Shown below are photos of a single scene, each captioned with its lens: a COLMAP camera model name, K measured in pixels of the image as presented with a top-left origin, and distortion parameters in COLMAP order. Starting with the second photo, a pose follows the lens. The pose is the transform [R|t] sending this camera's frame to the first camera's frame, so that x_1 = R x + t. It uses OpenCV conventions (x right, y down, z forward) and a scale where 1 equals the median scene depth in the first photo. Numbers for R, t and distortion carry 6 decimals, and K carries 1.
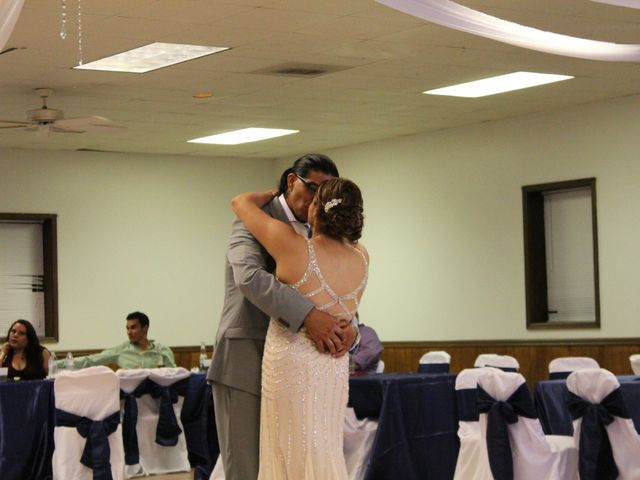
lens RADIAL K [[1640.4, 0, 320.0], [0, 1640.4, 240.0], [0, 0, 1]] dist [0.005682, 0.227890]
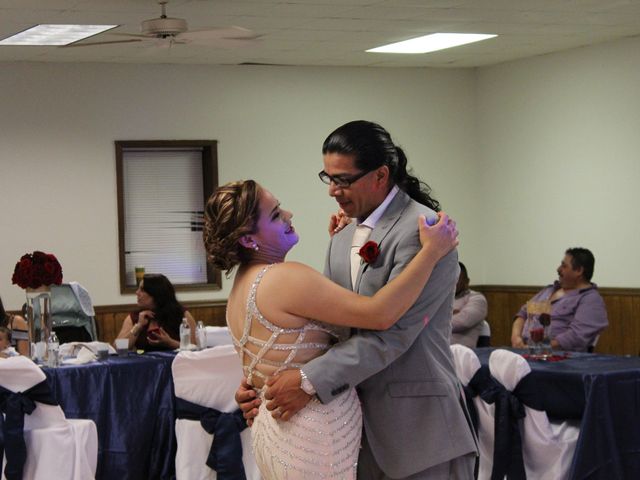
lens RADIAL K [[1640.4, 0, 320.0], [0, 1640.4, 240.0], [0, 0, 1]] dist [0.005682, 0.227890]
pose [[0.988723, -0.007826, -0.149551, 0.027290], [0.016944, 0.998067, 0.059786, -0.019218], [0.148794, -0.061646, 0.986945, 0.222830]]
